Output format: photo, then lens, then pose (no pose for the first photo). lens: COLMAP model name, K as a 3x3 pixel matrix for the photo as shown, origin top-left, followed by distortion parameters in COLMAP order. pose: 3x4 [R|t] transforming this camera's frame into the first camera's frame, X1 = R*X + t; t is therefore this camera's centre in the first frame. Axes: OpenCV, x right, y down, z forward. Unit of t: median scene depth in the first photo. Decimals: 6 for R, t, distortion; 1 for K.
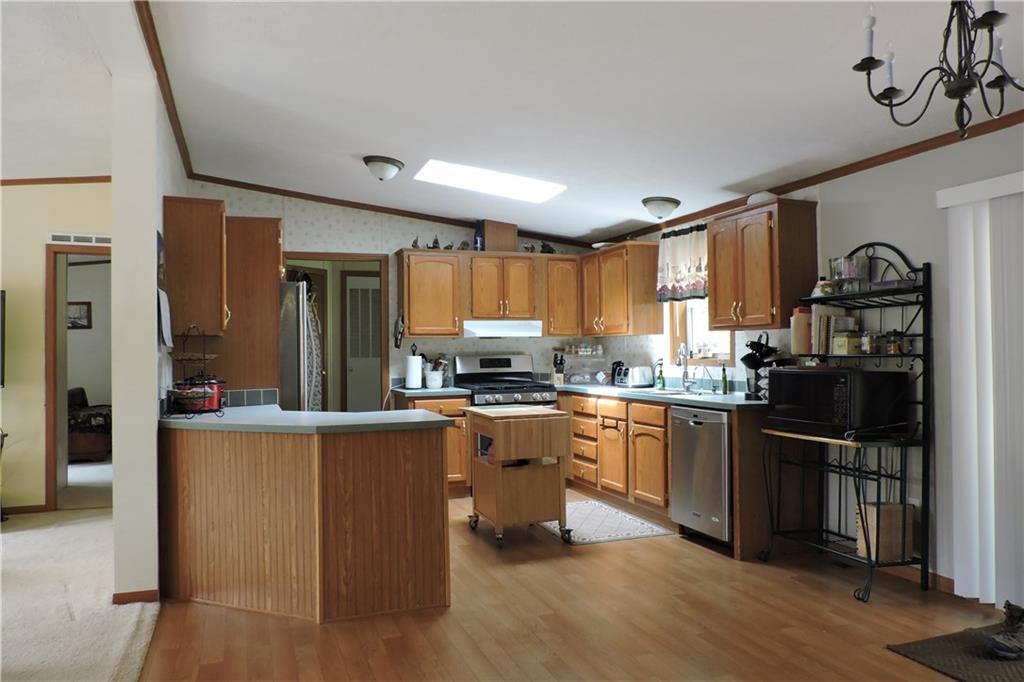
lens RADIAL K [[723.5, 0, 512.0], [0, 723.5, 341.0], [0, 0, 1]] dist [-0.005021, -0.000319]
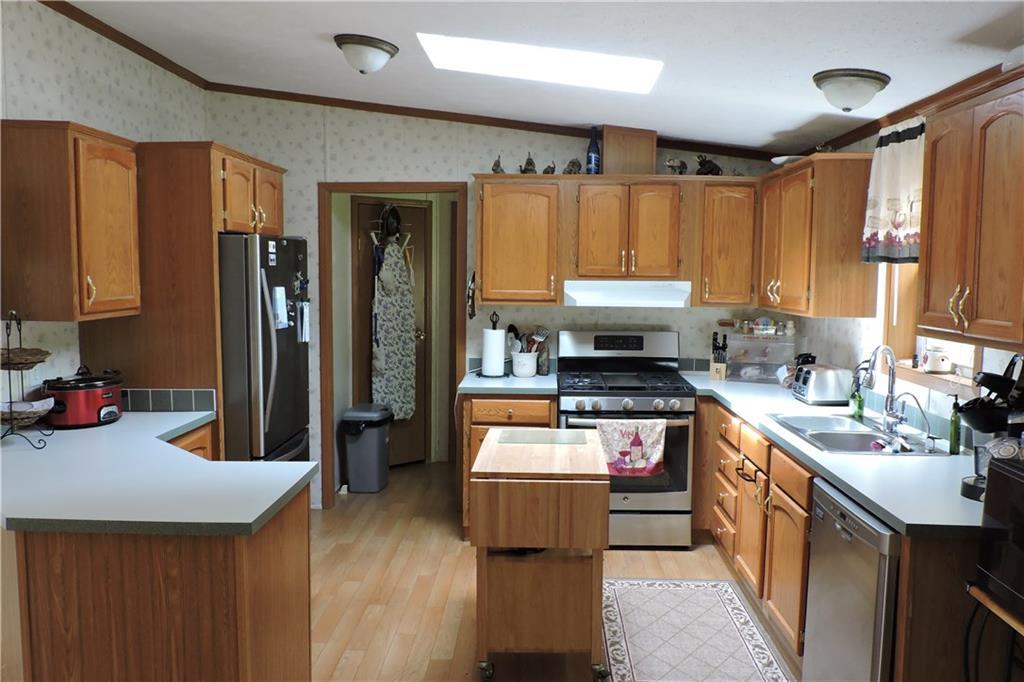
lens RADIAL K [[797.3, 0, 512.0], [0, 797.3, 341.0], [0, 0, 1]] dist [-0.012138, -0.006204]
pose [[0.927382, 0.053326, -0.370296, 0.165185], [-0.016360, 0.994623, 0.102262, -0.046916], [0.373758, -0.088778, 0.923268, 0.292531]]
